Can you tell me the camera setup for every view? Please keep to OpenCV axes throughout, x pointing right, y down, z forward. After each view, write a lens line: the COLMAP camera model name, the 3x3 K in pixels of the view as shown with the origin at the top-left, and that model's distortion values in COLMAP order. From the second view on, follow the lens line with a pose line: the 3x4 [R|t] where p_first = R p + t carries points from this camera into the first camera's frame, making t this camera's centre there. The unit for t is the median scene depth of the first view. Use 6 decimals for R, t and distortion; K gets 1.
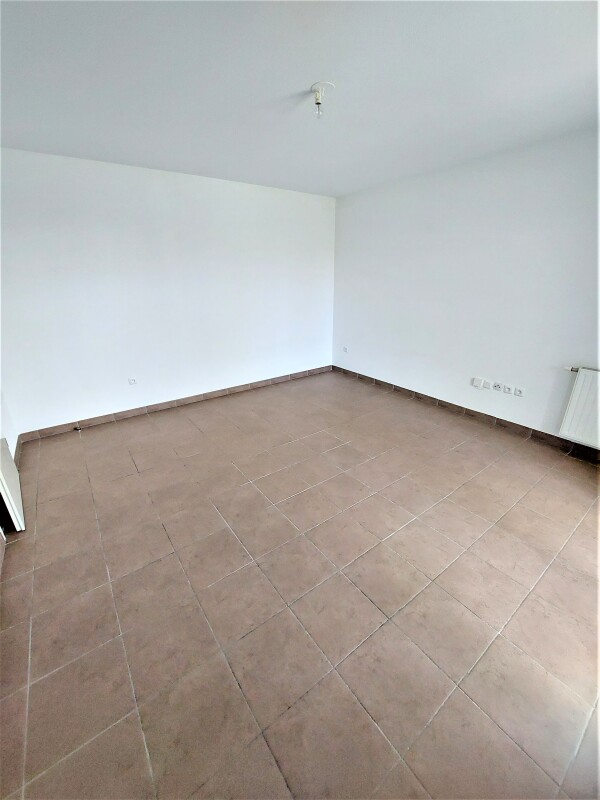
lens RADIAL K [[319.7, 0, 300.0], [0, 319.7, 400.0], [0, 0, 1]] dist [-0.033294, 0.000194]
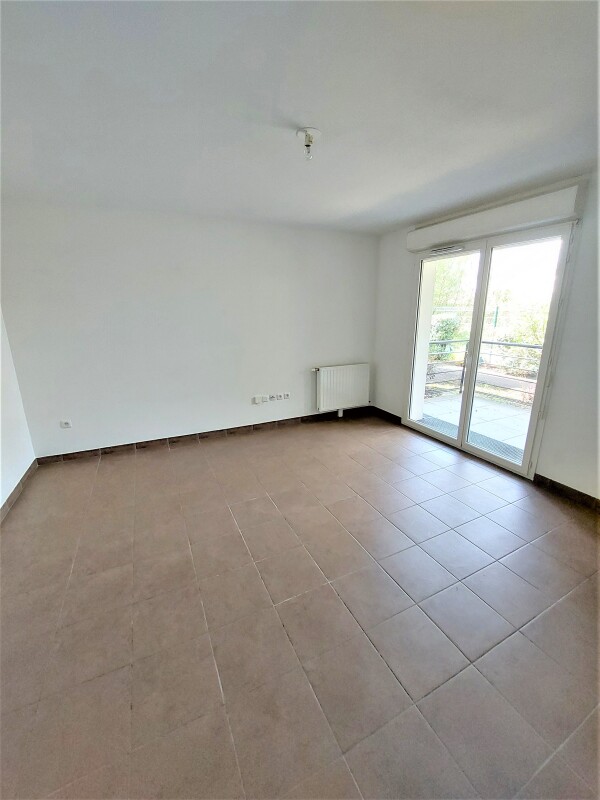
lens RADIAL K [[319.7, 0, 300.0], [0, 319.7, 400.0], [0, 0, 1]] dist [-0.033294, 0.000194]
pose [[0.174980, -0.262931, 0.948815, -0.603870], [0.357298, 0.914945, 0.187653, -0.241508], [-0.917453, 0.306174, 0.254042, 0.575333]]
